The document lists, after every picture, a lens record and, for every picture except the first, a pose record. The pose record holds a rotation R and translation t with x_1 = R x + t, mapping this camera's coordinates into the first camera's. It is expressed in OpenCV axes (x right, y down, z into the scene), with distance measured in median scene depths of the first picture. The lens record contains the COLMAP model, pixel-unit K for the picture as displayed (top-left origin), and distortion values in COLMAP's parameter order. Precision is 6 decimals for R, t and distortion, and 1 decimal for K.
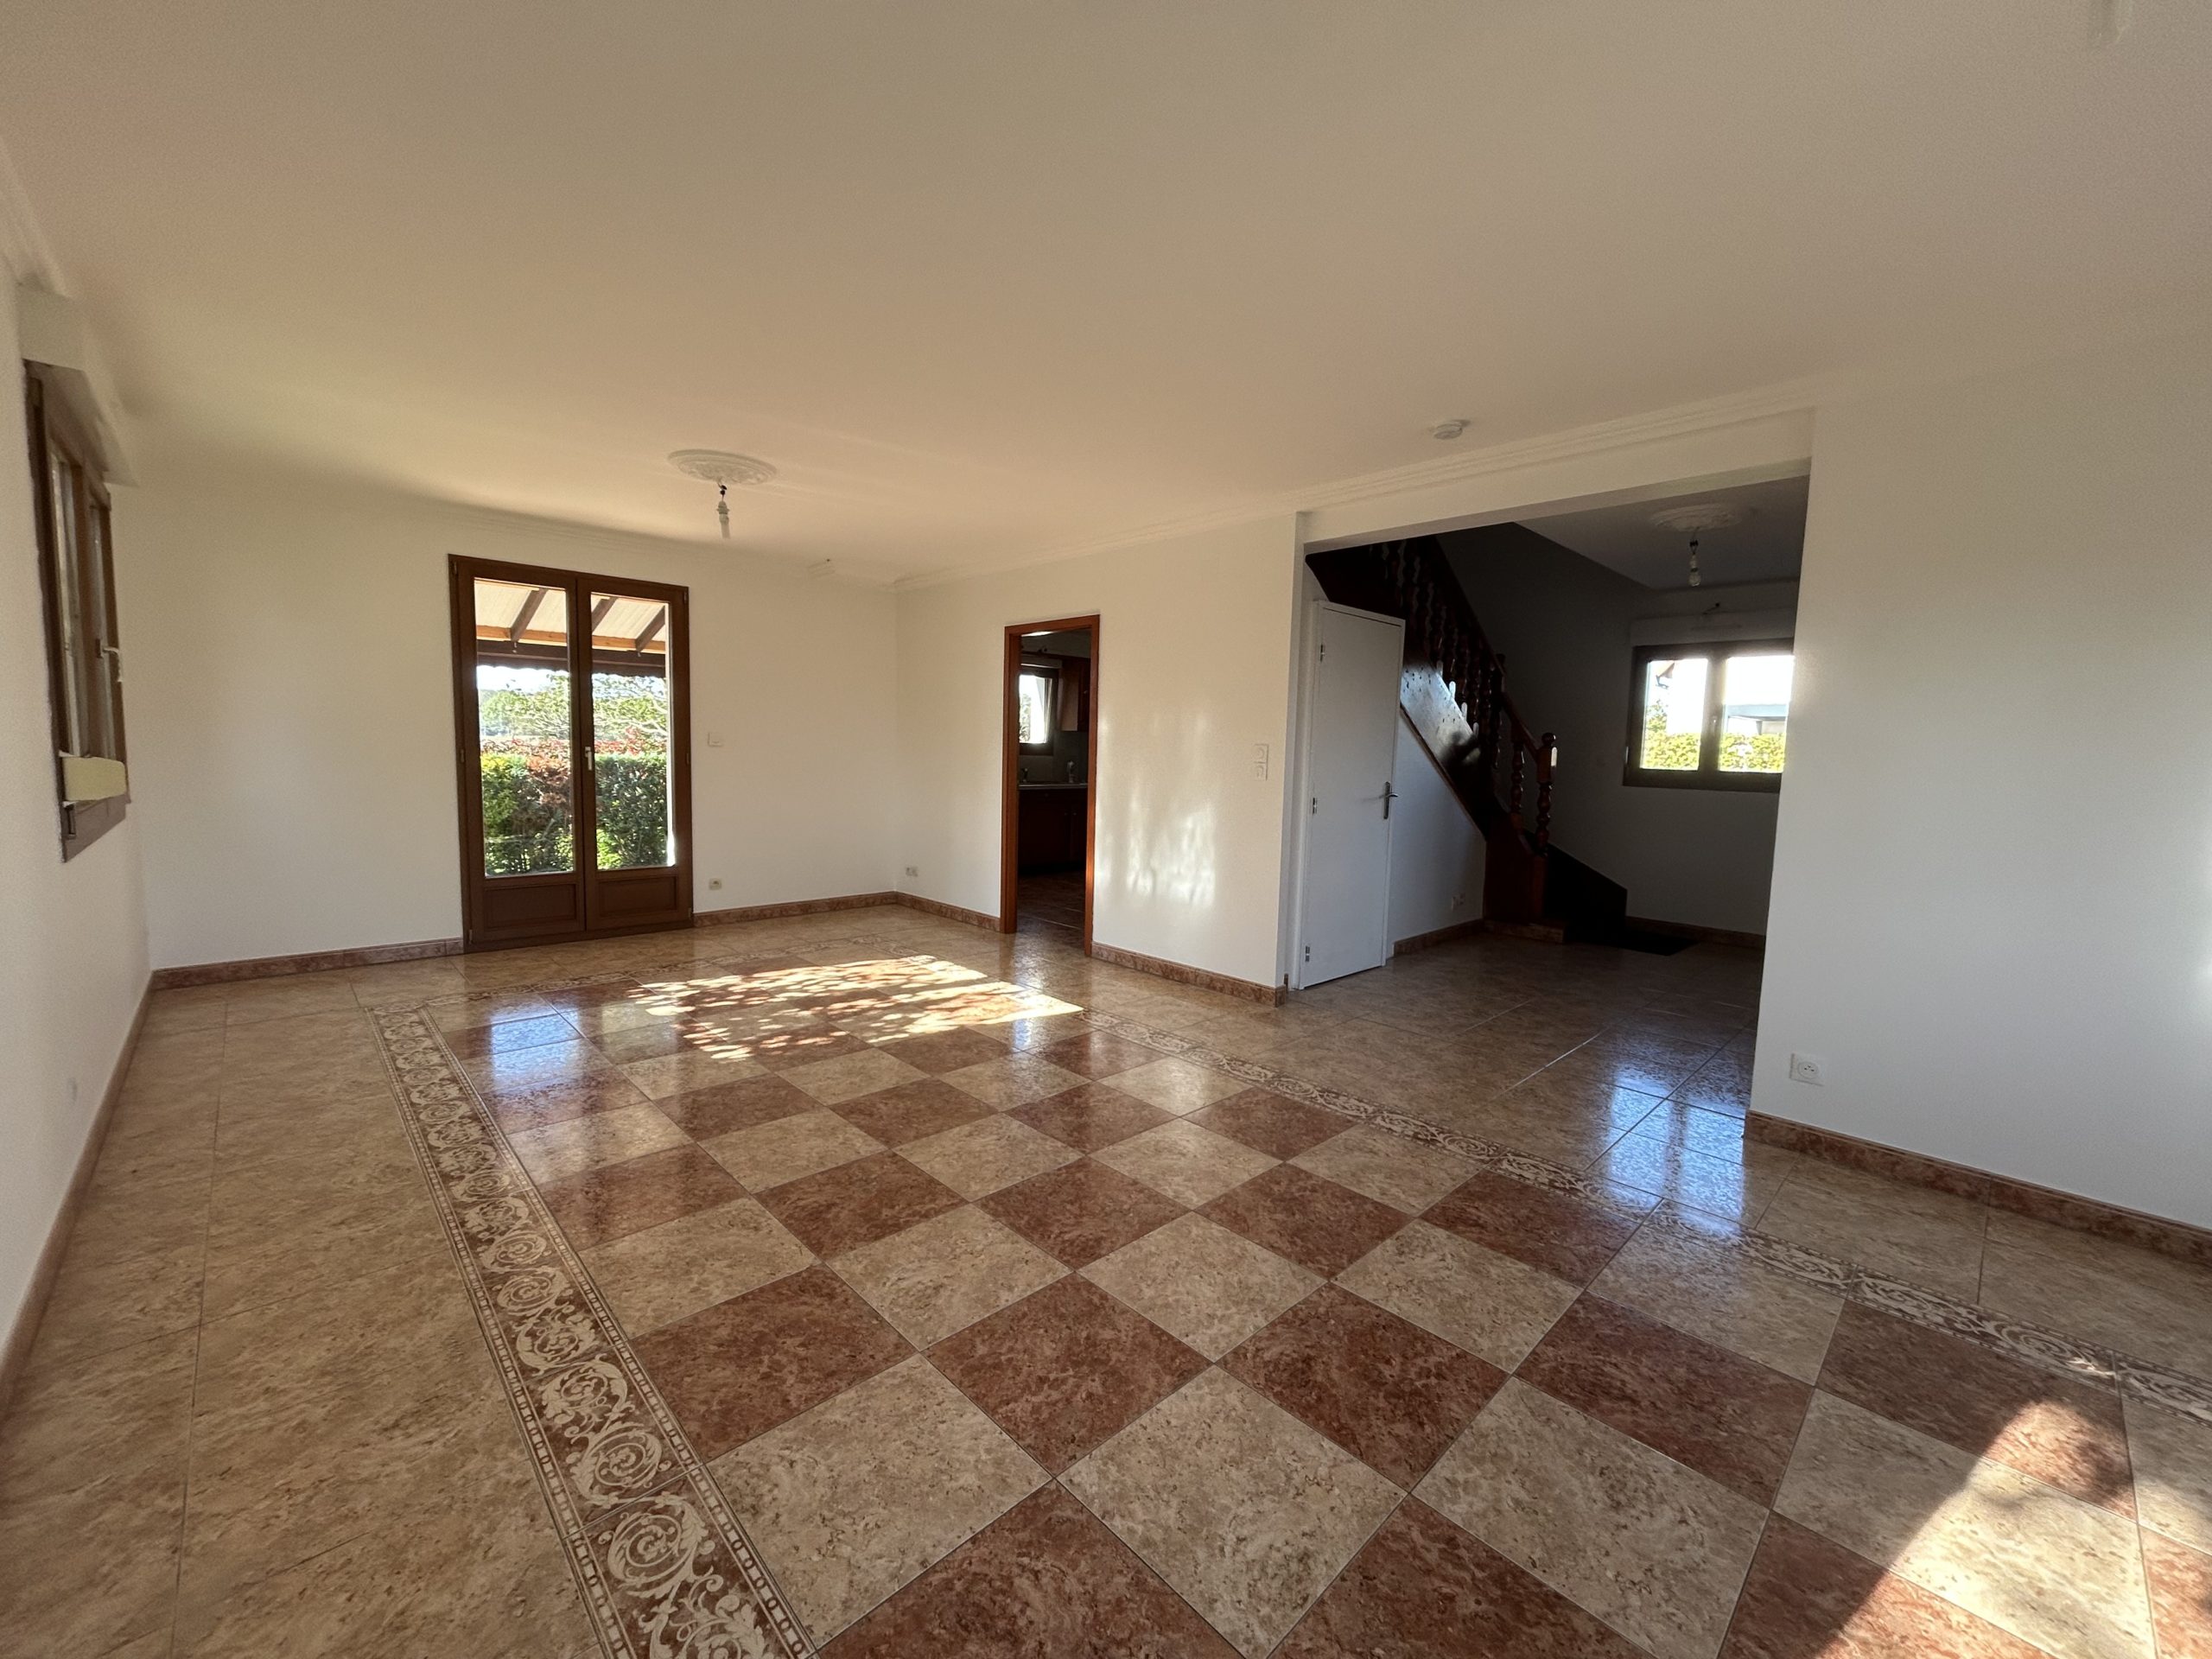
lens RADIAL K [[890.4, 0, 1105.4], [0, 890.4, 830.2], [0, 0, 1]] dist [0.002583, -0.000011]
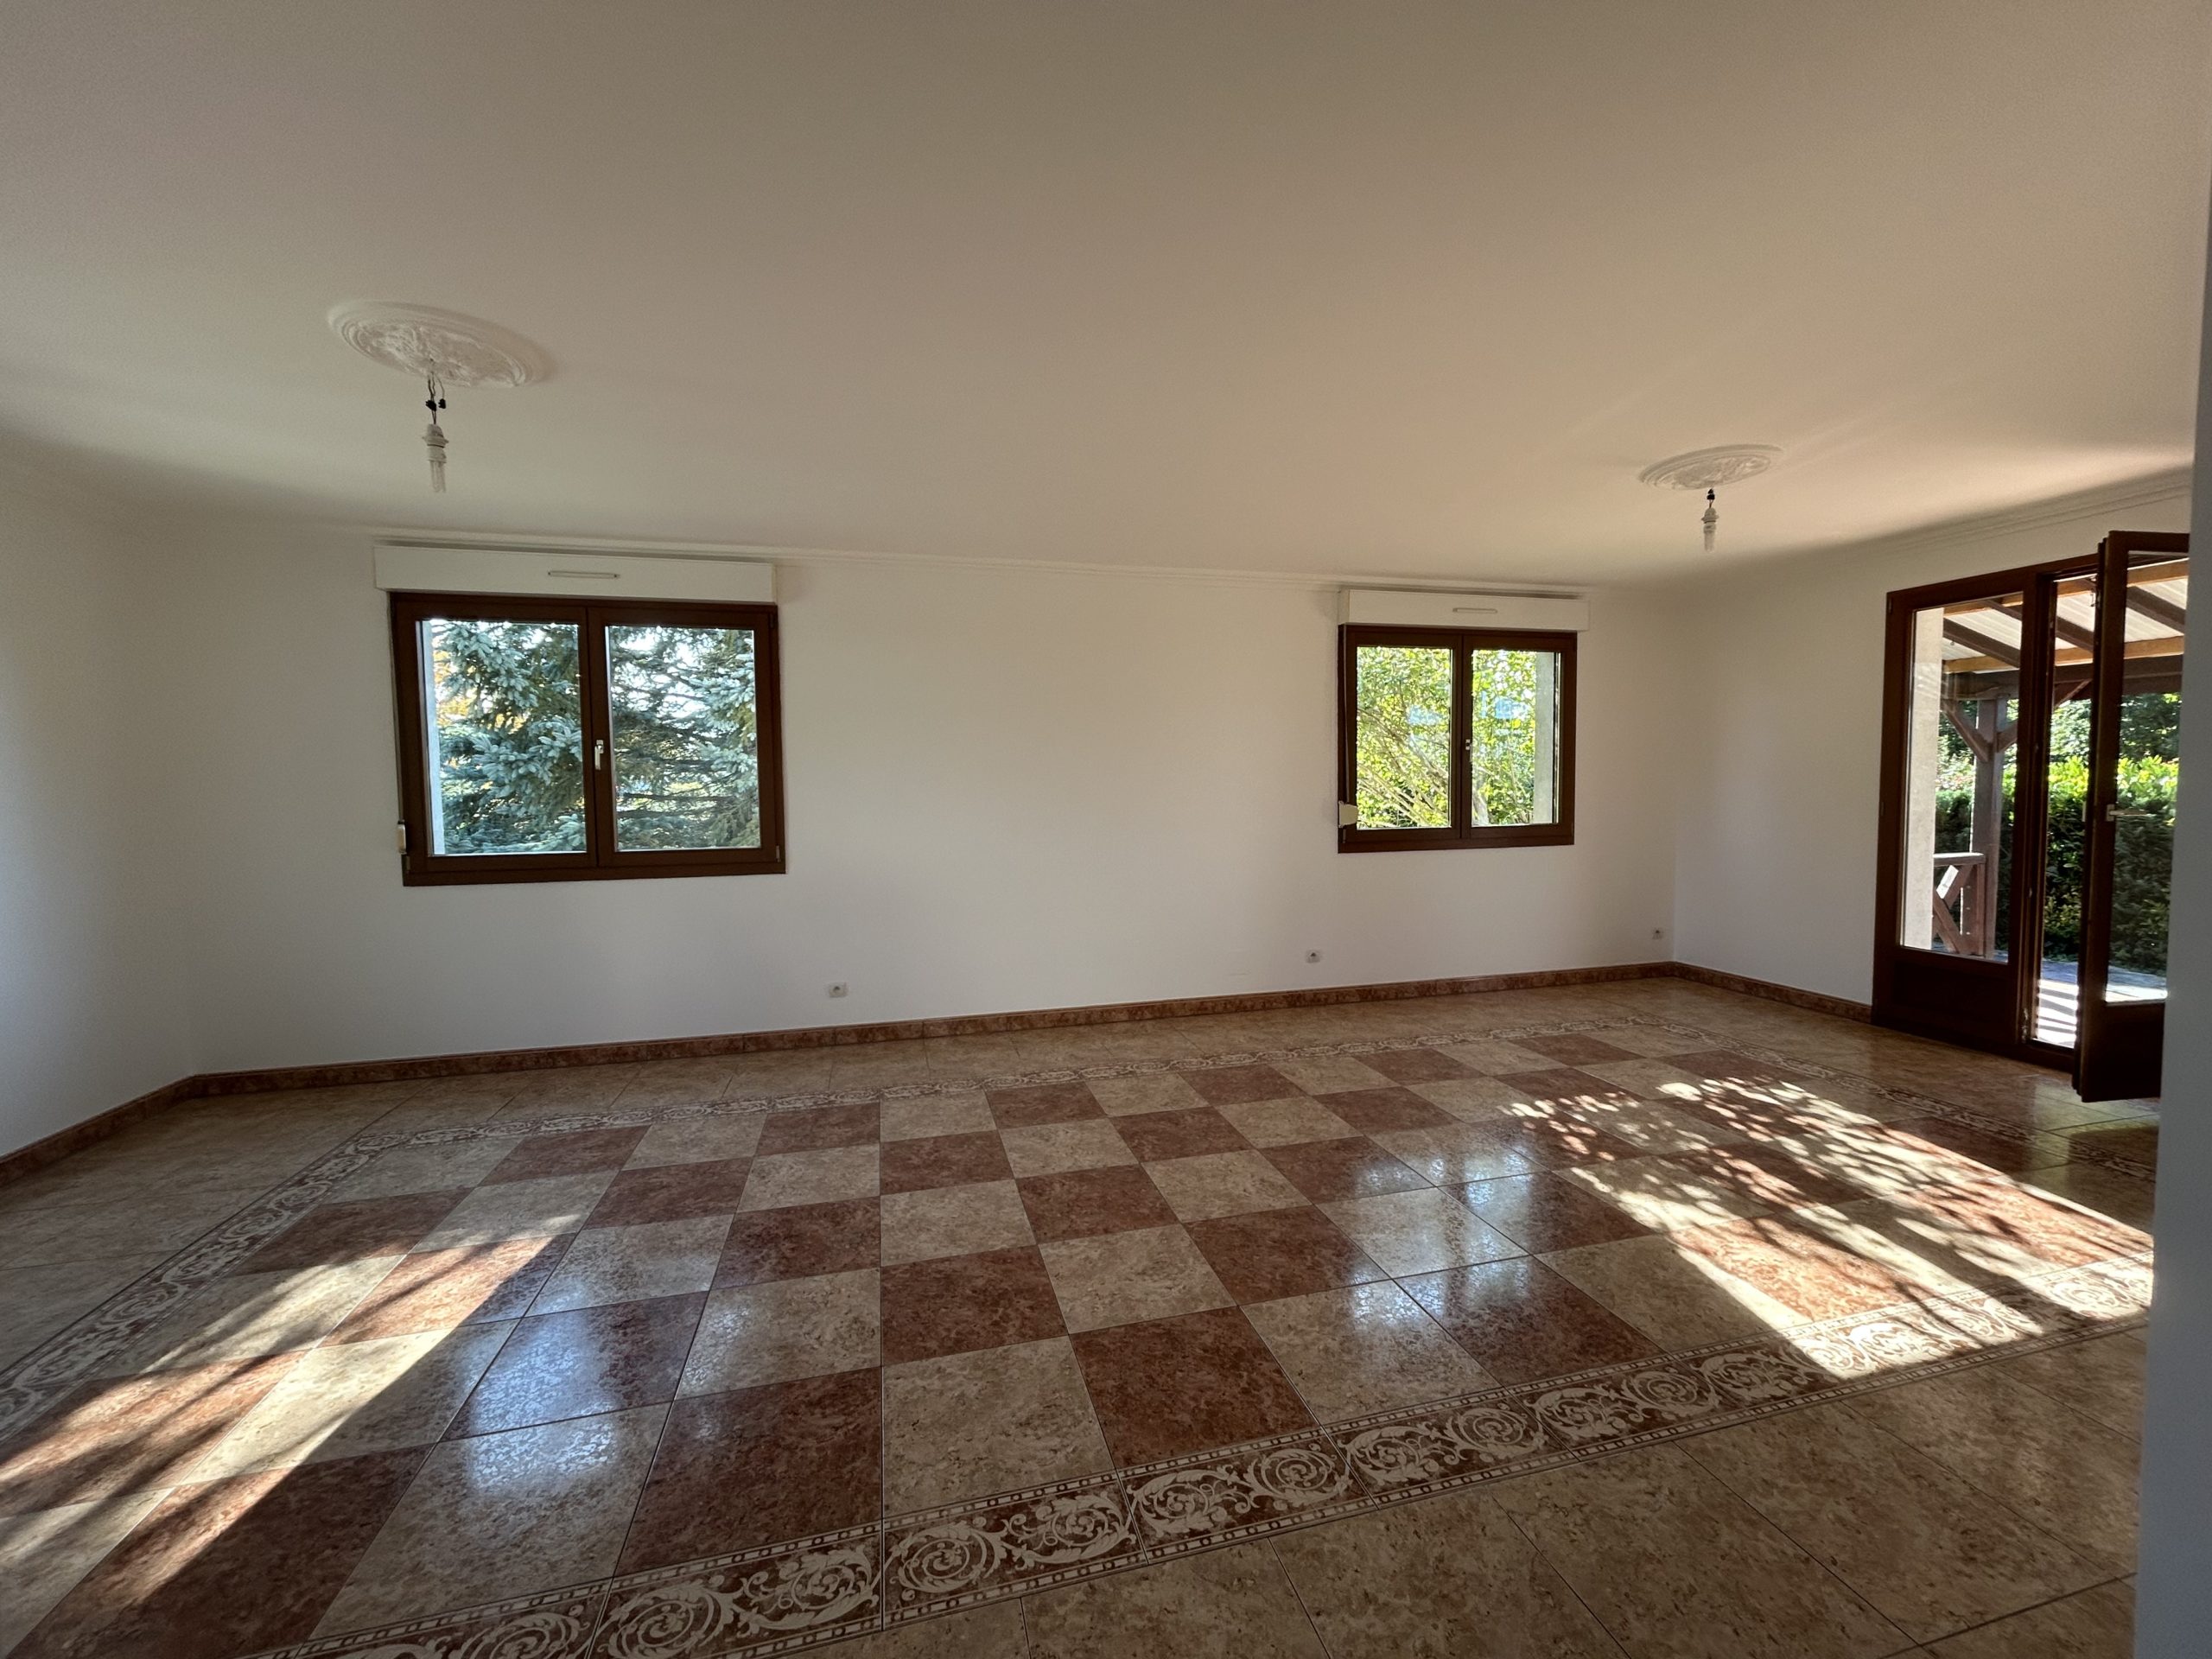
lens RADIAL K [[890.4, 0, 1106.2], [0, 890.4, 828.5], [0, 0, 1]] dist [0.002583, -0.000011]
pose [[-0.492143, 0.026493, -0.870111, 0.555710], [-0.078314, 0.994136, 0.074565, -0.079593], [0.866985, 0.104839, -0.487182, 0.895579]]
